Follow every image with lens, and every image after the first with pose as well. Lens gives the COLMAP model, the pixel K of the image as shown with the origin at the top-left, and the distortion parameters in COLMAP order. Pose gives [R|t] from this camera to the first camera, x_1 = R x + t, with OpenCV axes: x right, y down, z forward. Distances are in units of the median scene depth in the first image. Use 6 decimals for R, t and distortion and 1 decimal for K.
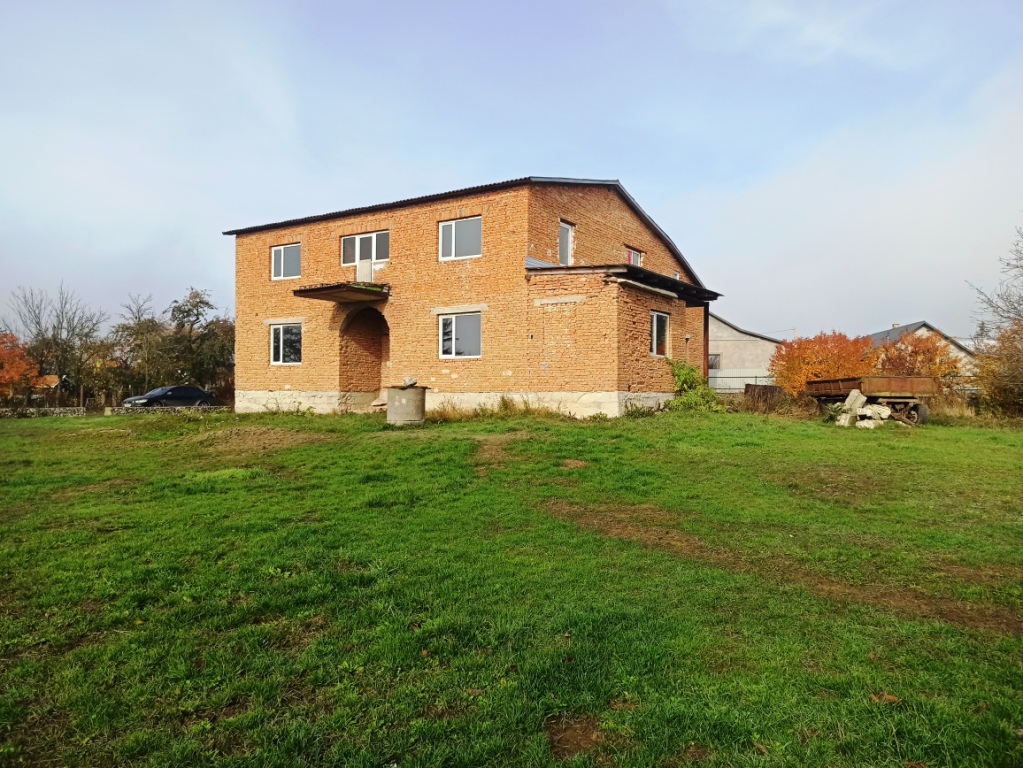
lens RADIAL K [[762.4, 0, 513.7], [0, 762.4, 386.3], [0, 0, 1]] dist [0.062131, -0.011352]
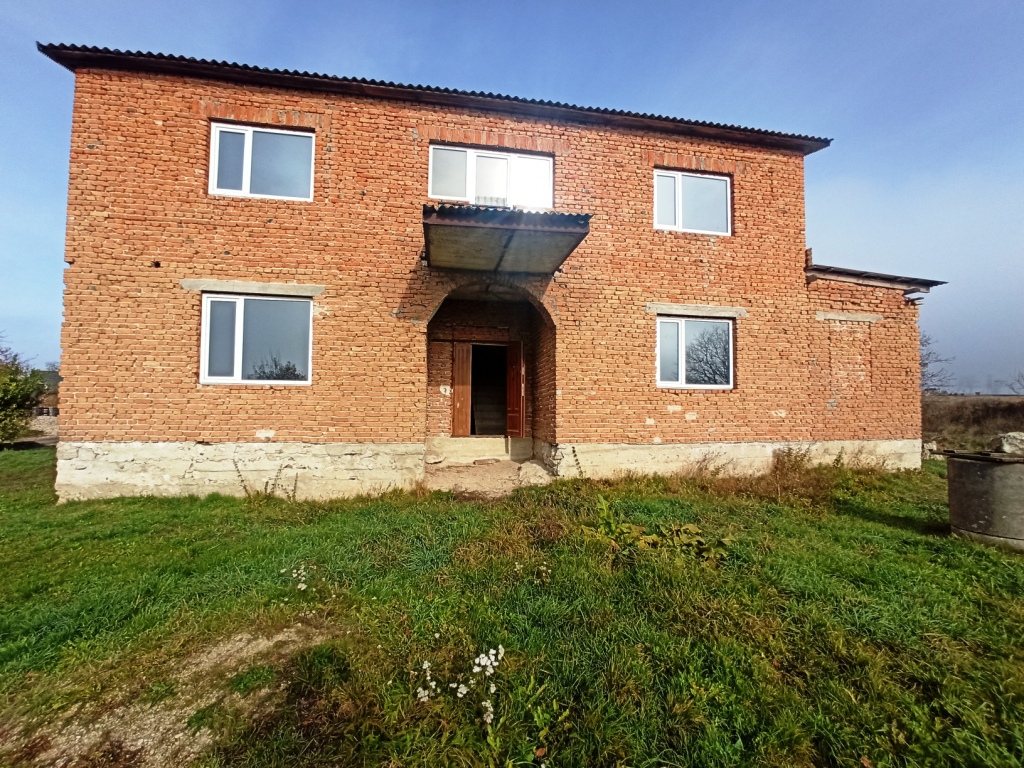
lens RADIAL K [[468.1, 0, 513.4], [0, 468.1, 395.0], [0, 0, 1]] dist [-0.027115, 0.007816]
pose [[0.723446, 0.025961, 0.689892, -0.418279], [-0.011326, 0.999605, -0.025739, -0.018395], [-0.690288, 0.010807, 0.723454, 0.777046]]
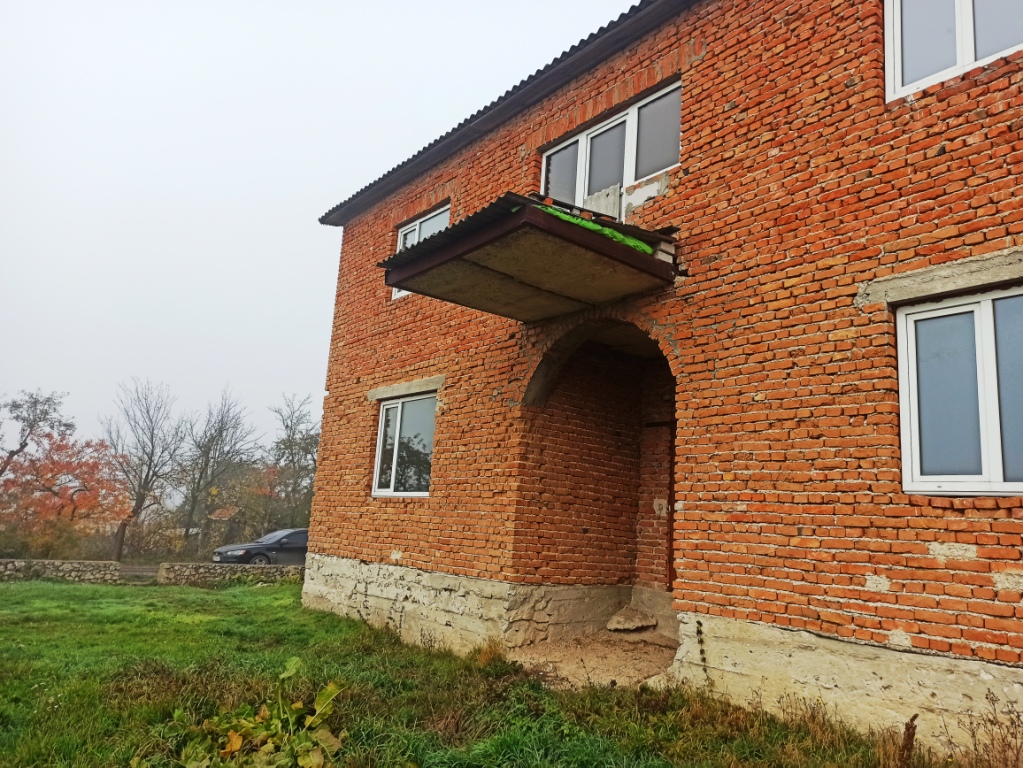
lens RADIAL K [[762.4, 0, 509.2], [0, 762.4, 383.9], [0, 0, 1]] dist [0.062131, -0.011352]
pose [[0.948509, -0.005359, -0.316704, -0.130761], [-0.055425, 0.981623, -0.182606, -0.018450], [0.311863, 0.190757, 0.930781, 0.710417]]
